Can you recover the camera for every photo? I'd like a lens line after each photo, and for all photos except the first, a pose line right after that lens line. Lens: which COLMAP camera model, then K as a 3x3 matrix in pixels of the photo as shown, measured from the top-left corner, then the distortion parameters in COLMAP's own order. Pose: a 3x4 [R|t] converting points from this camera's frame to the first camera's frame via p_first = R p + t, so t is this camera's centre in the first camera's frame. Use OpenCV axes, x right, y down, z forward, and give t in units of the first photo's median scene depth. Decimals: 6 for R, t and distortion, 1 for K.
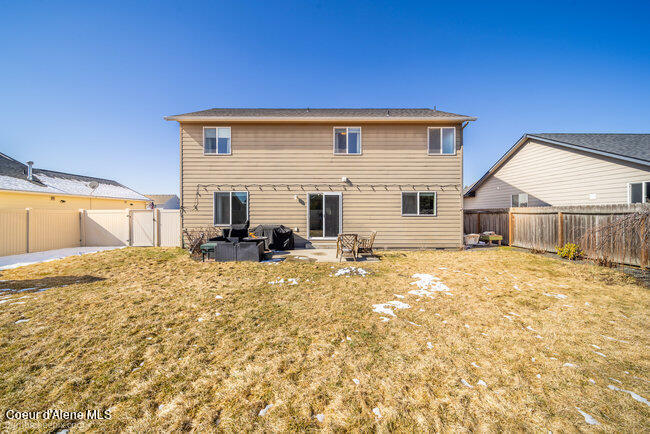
lens RADIAL K [[226.8, 0, 324.9], [0, 226.8, 219.4], [0, 0, 1]] dist [0.000760, 0.000036]
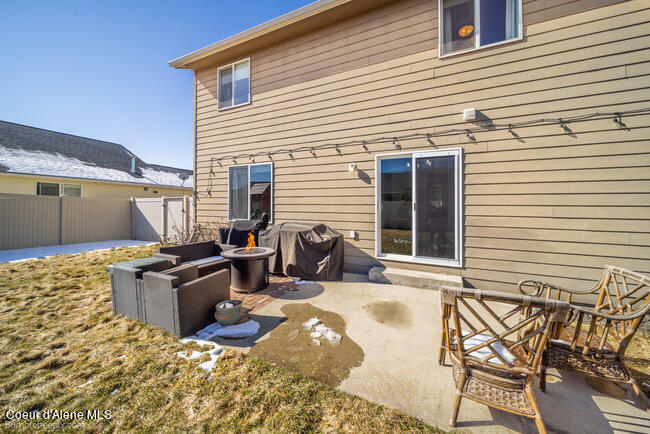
lens RADIAL K [[236.0, 0, 328.4], [0, 236.0, 204.4], [0, 0, 1]] dist [-0.000647, -0.000072]
pose [[0.903018, 0.002955, -0.429593, 0.041316], [-0.017908, 0.999366, -0.030769, -0.003318], [0.429230, 0.035478, 0.902498, 0.529983]]
